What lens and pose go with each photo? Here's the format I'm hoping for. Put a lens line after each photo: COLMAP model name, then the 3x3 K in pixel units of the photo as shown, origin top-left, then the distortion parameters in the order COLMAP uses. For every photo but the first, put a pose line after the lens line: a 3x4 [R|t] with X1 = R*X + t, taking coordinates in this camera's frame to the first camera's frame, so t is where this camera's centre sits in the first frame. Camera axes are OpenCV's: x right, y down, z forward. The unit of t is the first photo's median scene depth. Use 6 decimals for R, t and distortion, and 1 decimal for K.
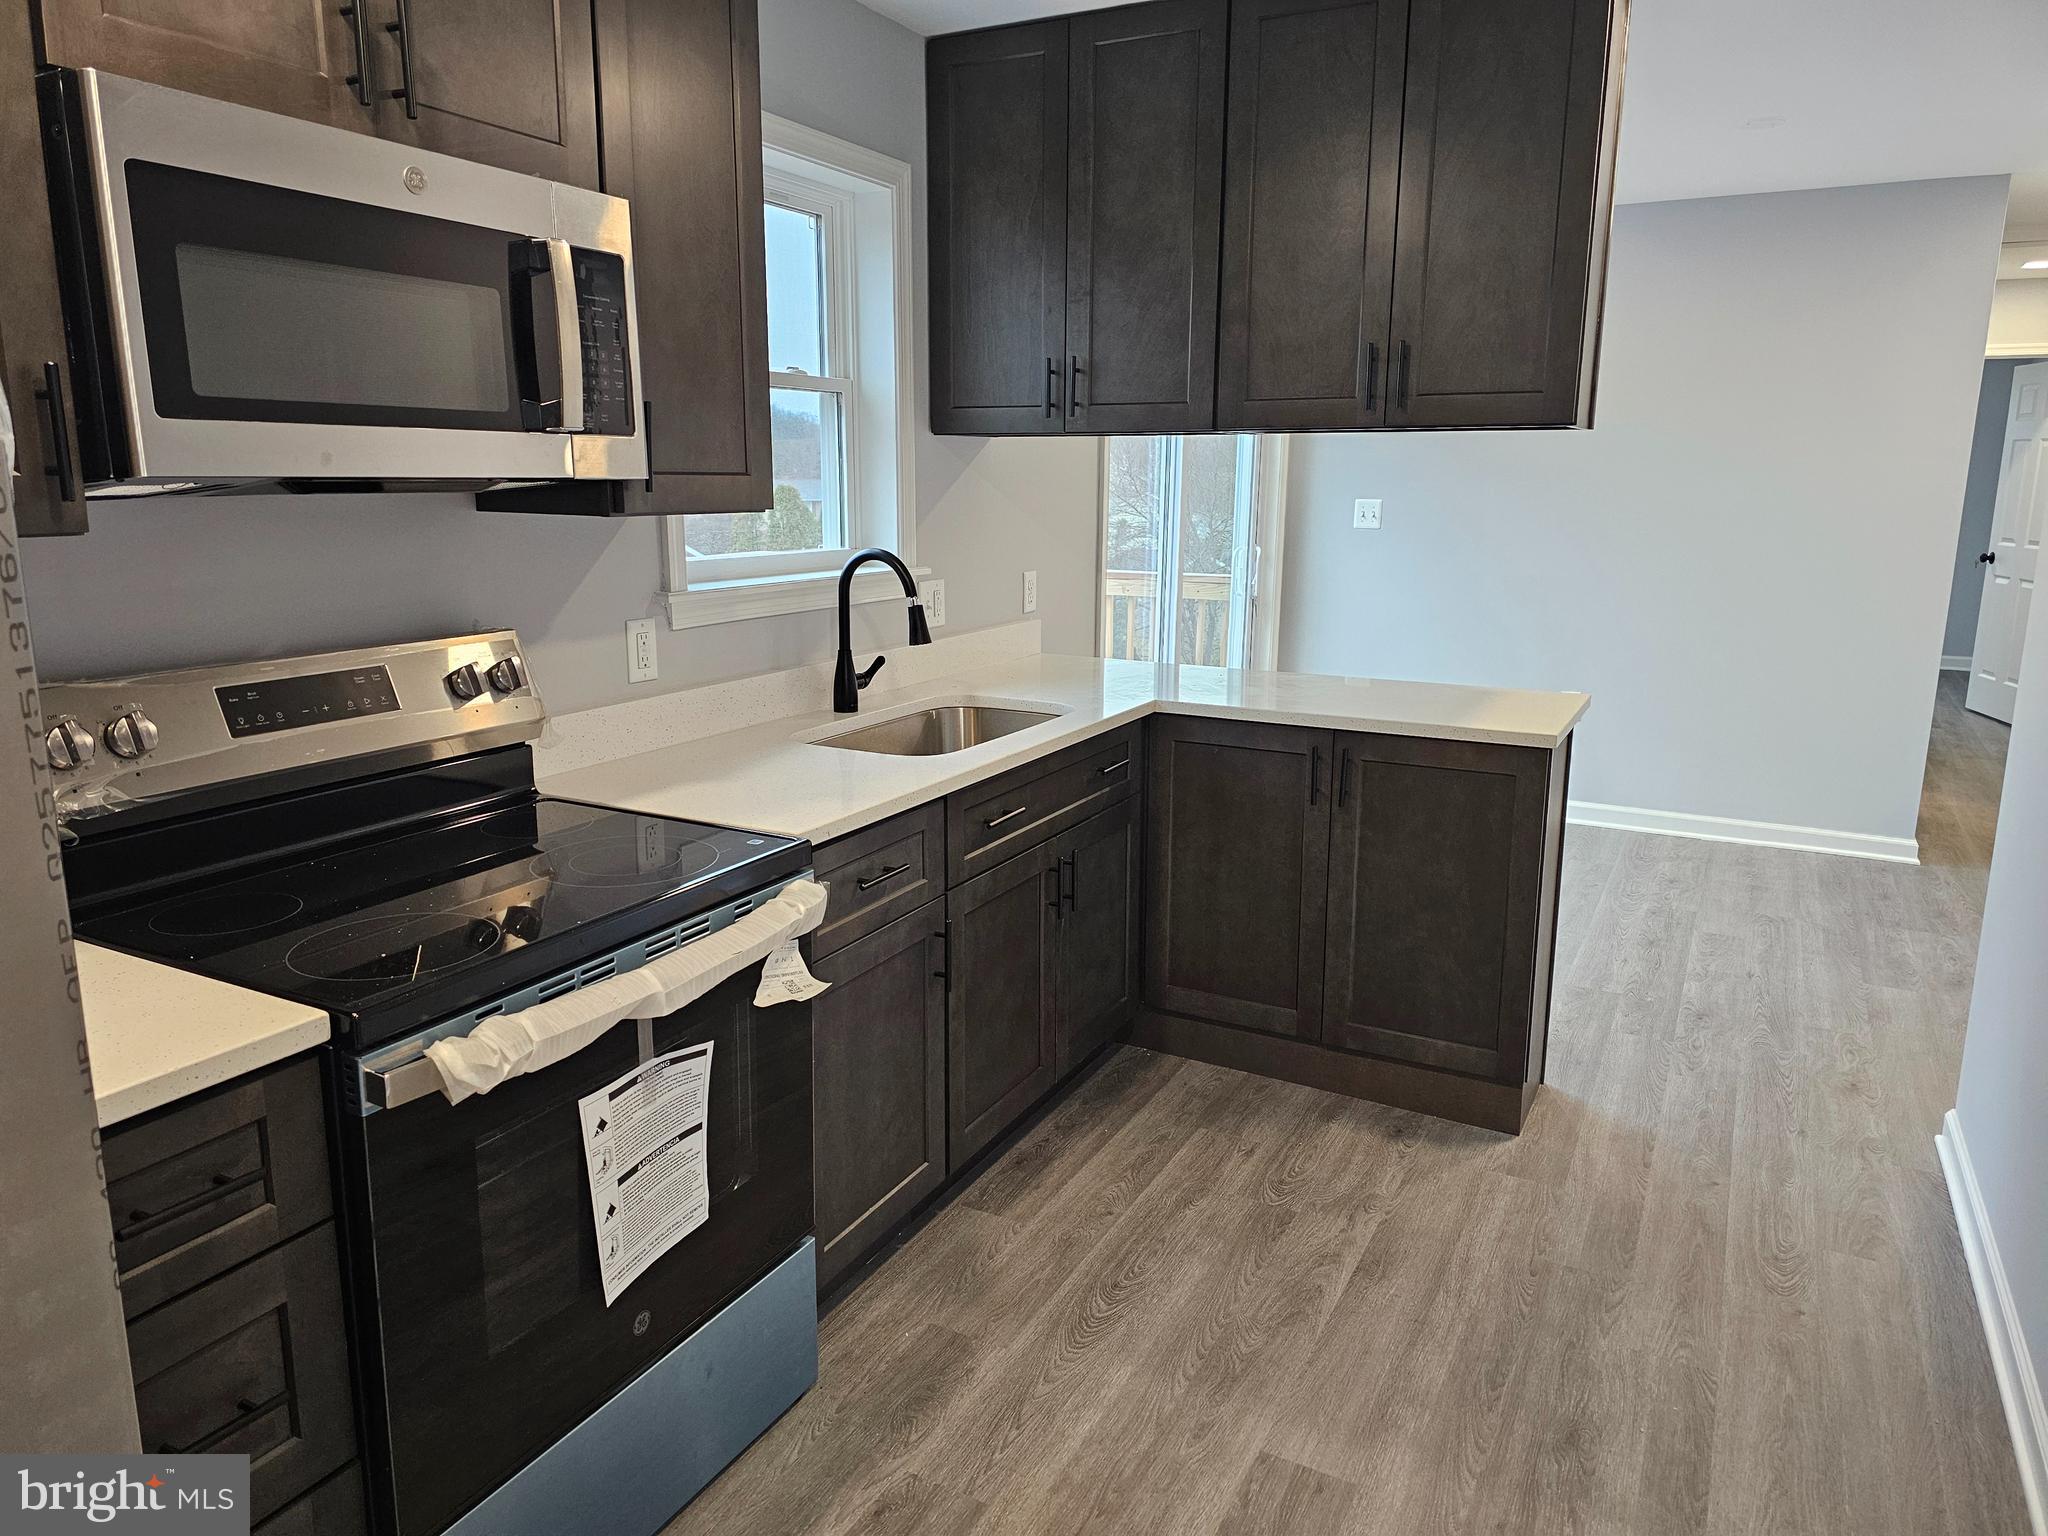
lens RADIAL K [[1362.3, 0, 1015.3], [0, 1362.3, 736.8], [0, 0, 1]] dist [0.045214, -0.034465]
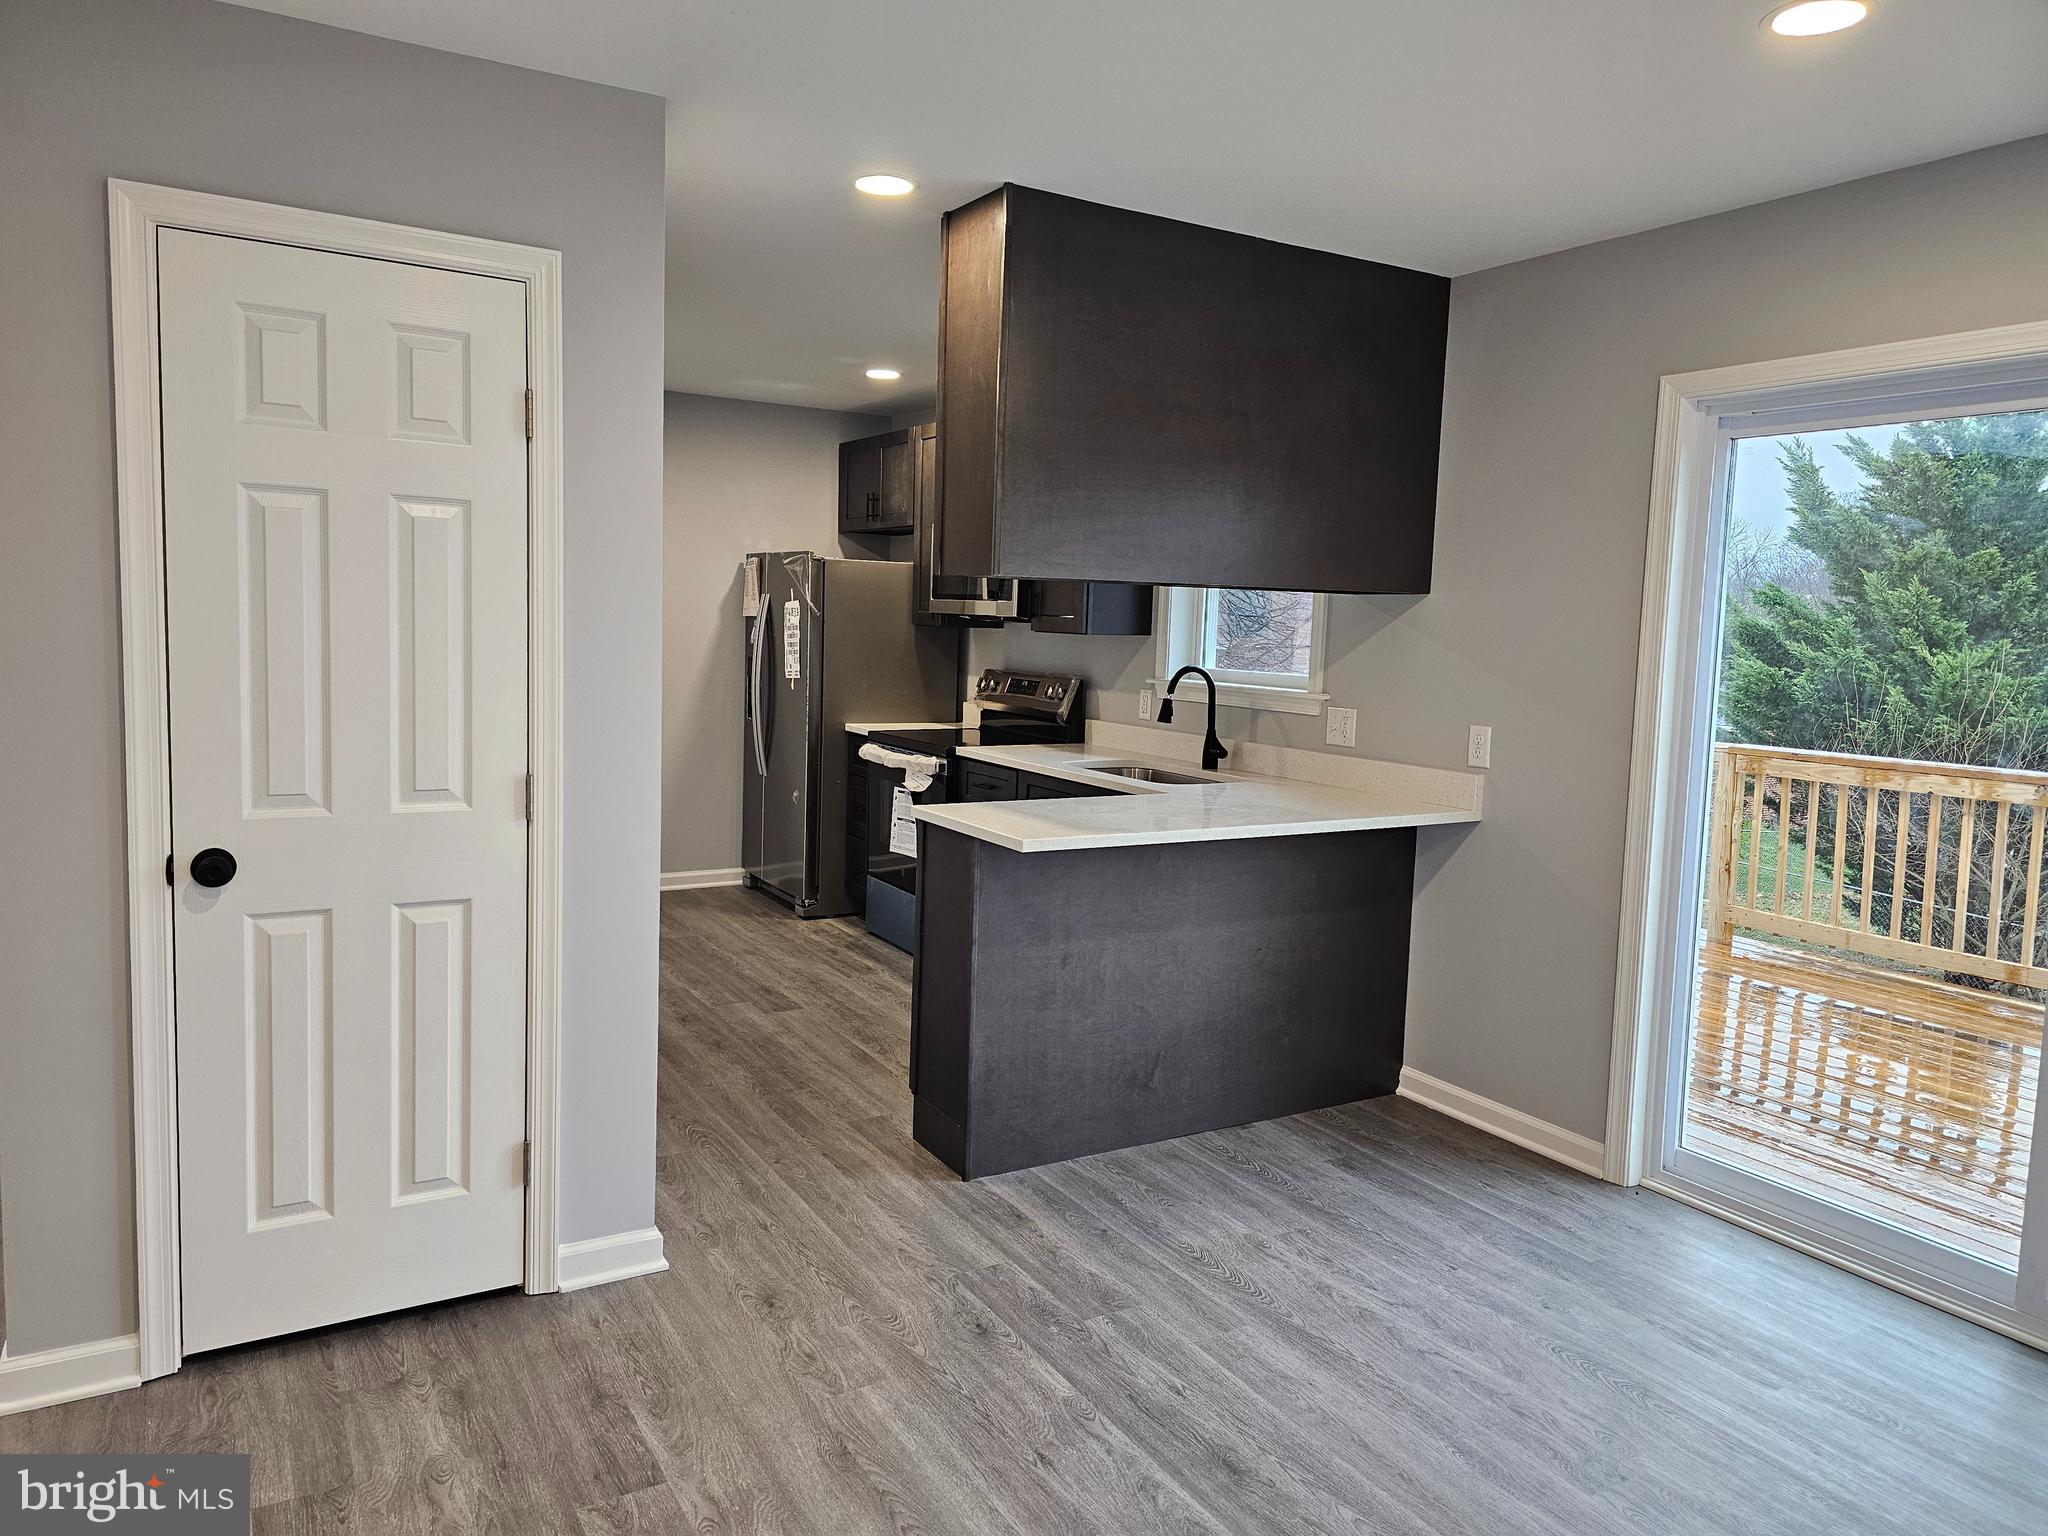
lens RADIAL K [[1389.0, 0, 1021.8], [0, 1389.0, 739.2], [0, 0, 1]] dist [0.094633, -0.094579]
pose [[-0.512701, 0.053162, -0.856920, 1.727969], [-0.202498, 0.962436, 0.180864, -0.378866], [0.834345, 0.266254, -0.482677, 2.002051]]
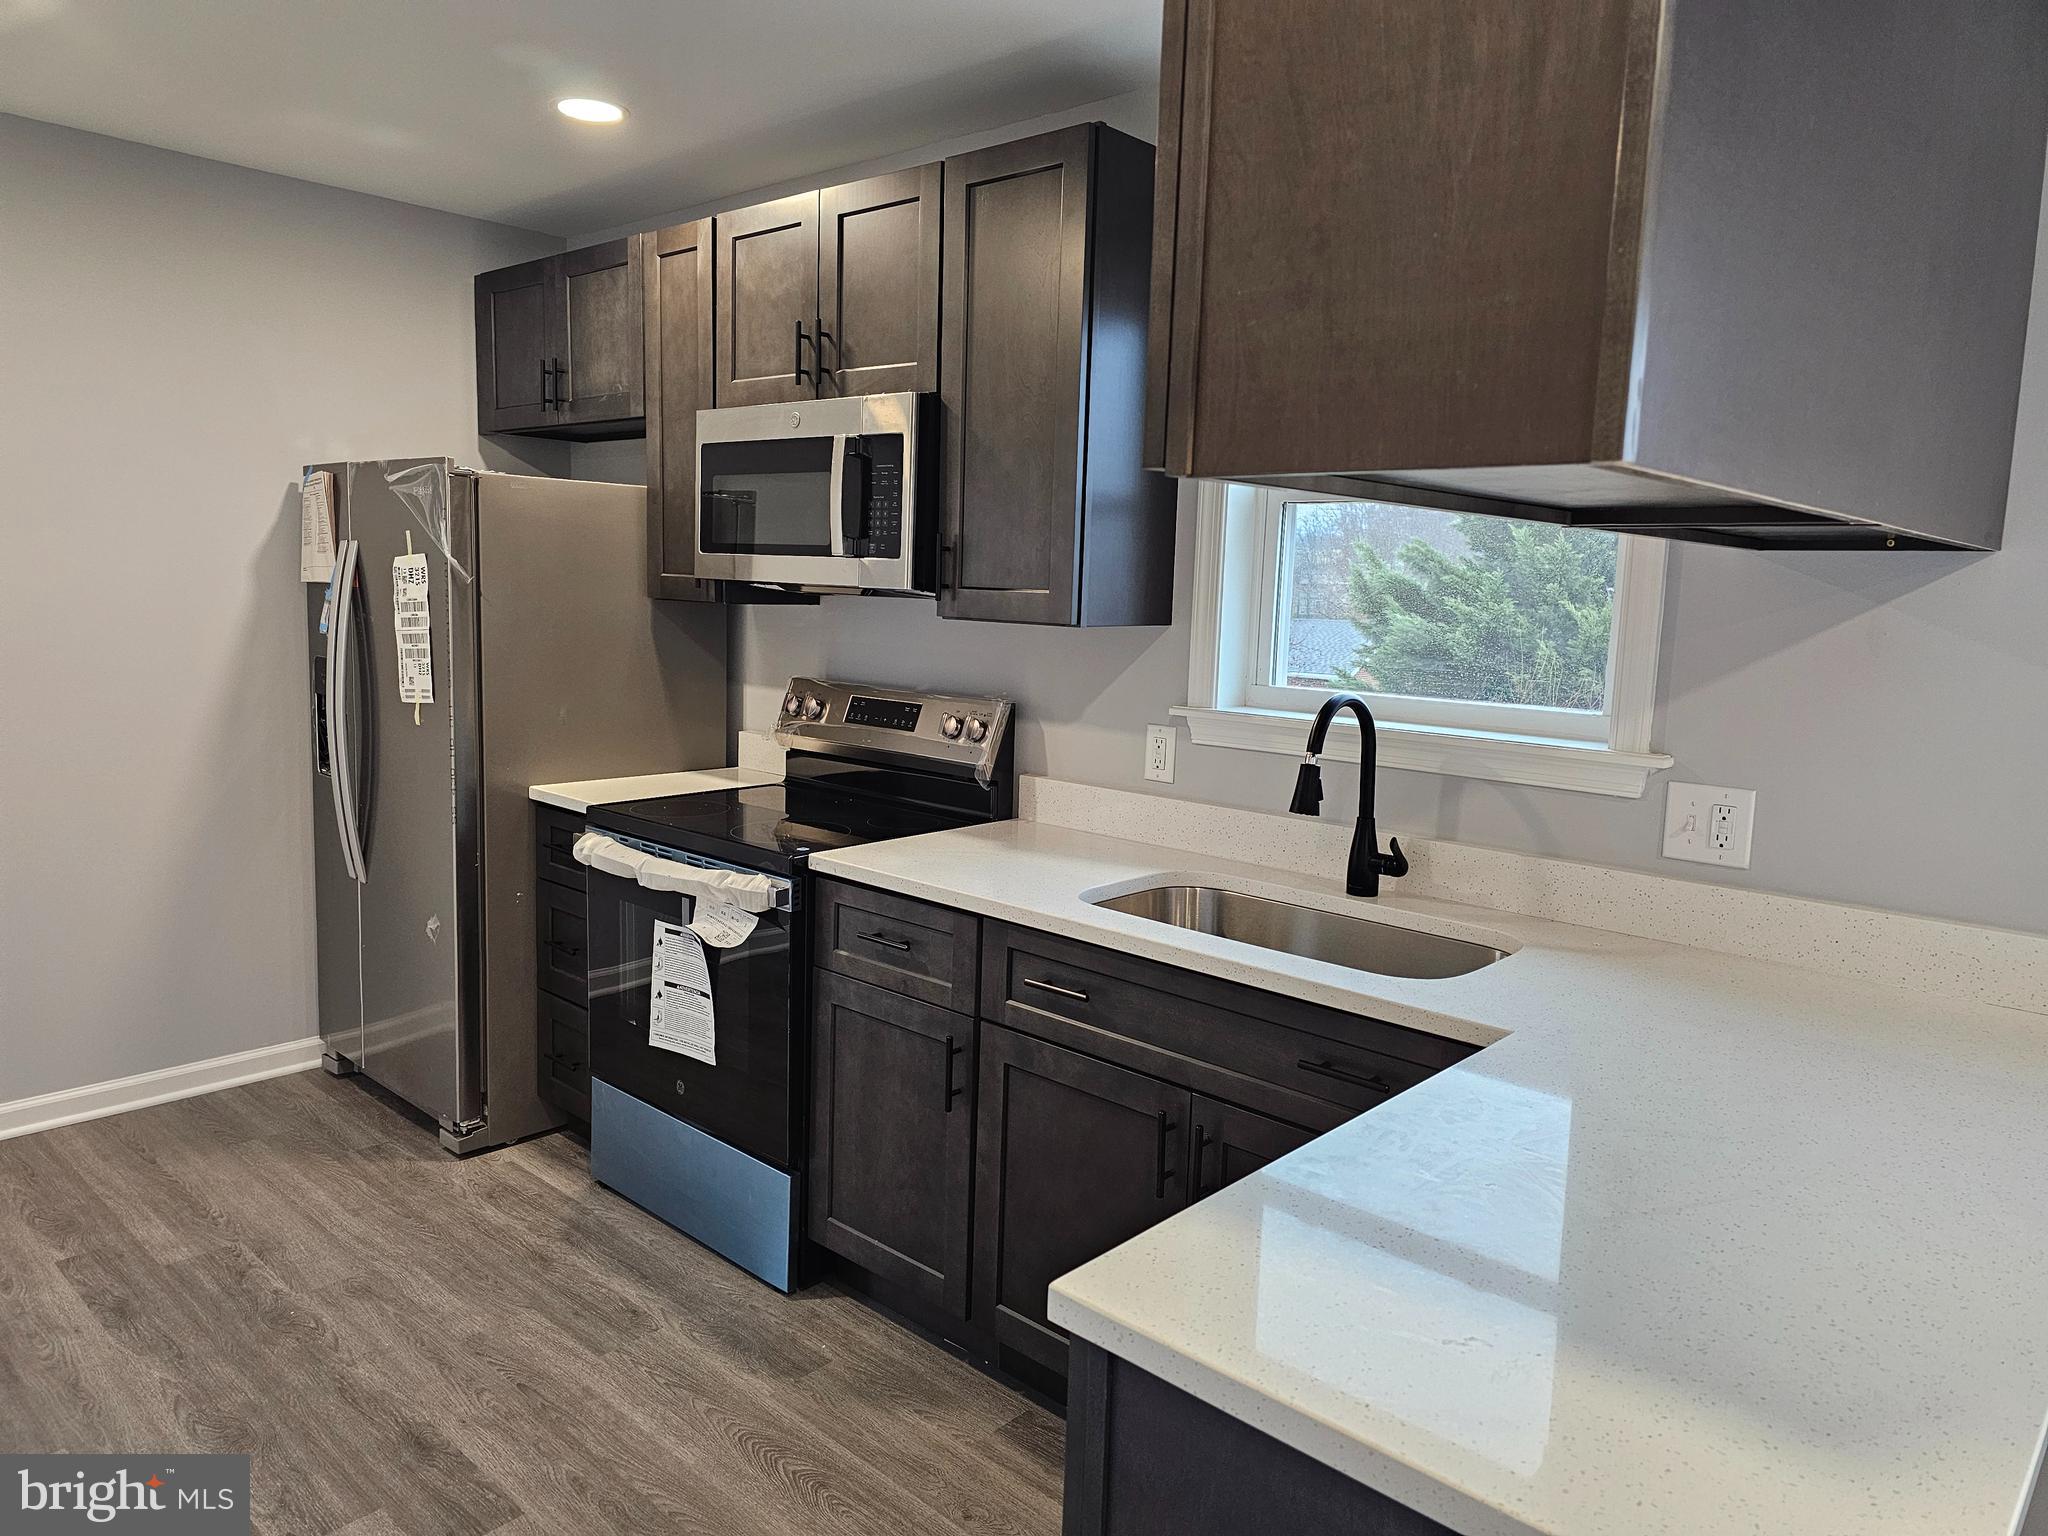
lens RADIAL K [[1362.3, 0, 1015.3], [0, 1362.3, 736.8], [0, 0, 1]] dist [0.045214, -0.034465]
pose [[-0.238643, 0.098423, -0.966107, 0.868472], [-0.222145, 0.962939, 0.152973, -0.233797], [0.945358, 0.251122, -0.207934, 1.195990]]
